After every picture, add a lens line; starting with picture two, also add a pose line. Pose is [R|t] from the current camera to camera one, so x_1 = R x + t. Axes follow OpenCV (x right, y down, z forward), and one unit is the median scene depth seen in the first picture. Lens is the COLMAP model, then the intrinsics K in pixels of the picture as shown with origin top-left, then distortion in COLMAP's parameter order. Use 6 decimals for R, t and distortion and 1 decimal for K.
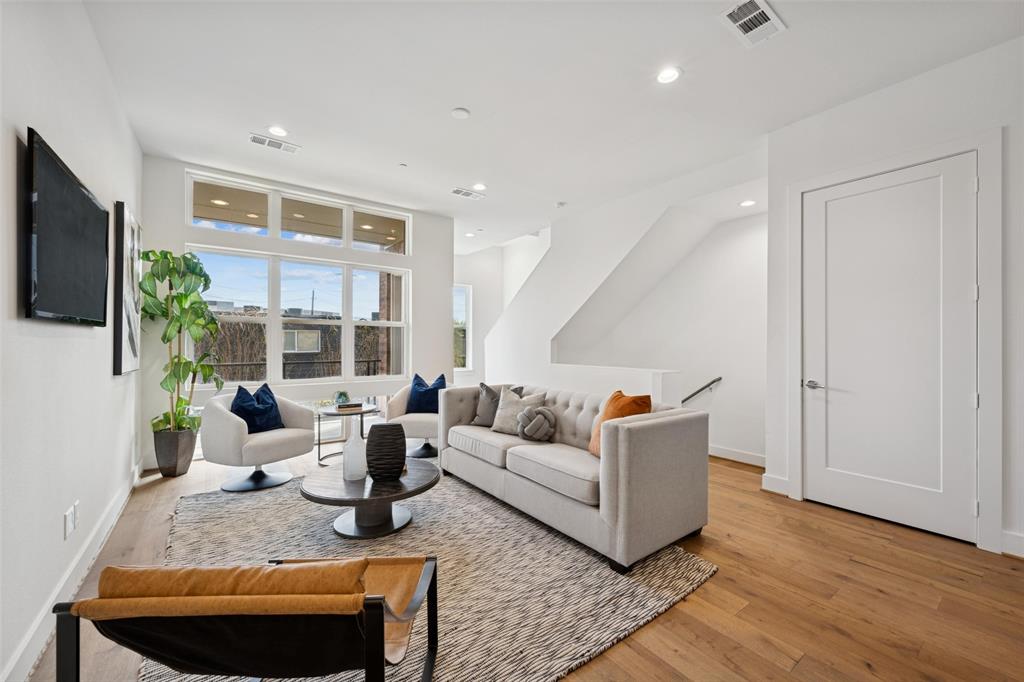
lens RADIAL K [[408.1, 0, 512.0], [0, 408.1, 341.0], [0, 0, 1]] dist [-0.000007, -0.000035]
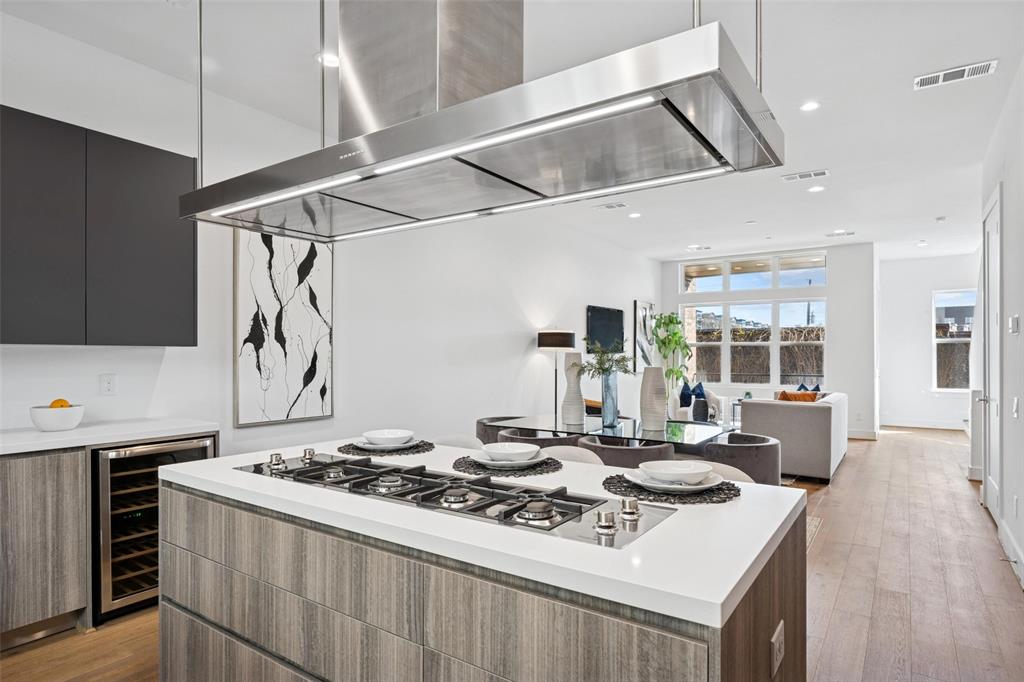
lens RADIAL K [[574.0, 0, 512.7], [0, 574.0, 355.8], [0, 0, 1]] dist [-0.000291, -0.000216]
pose [[0.320725, -0.001656, -0.947171, 1.307267], [0.006093, 0.999981, 0.000314, -0.013601], [0.947153, -0.005872, 0.320730, -0.500106]]
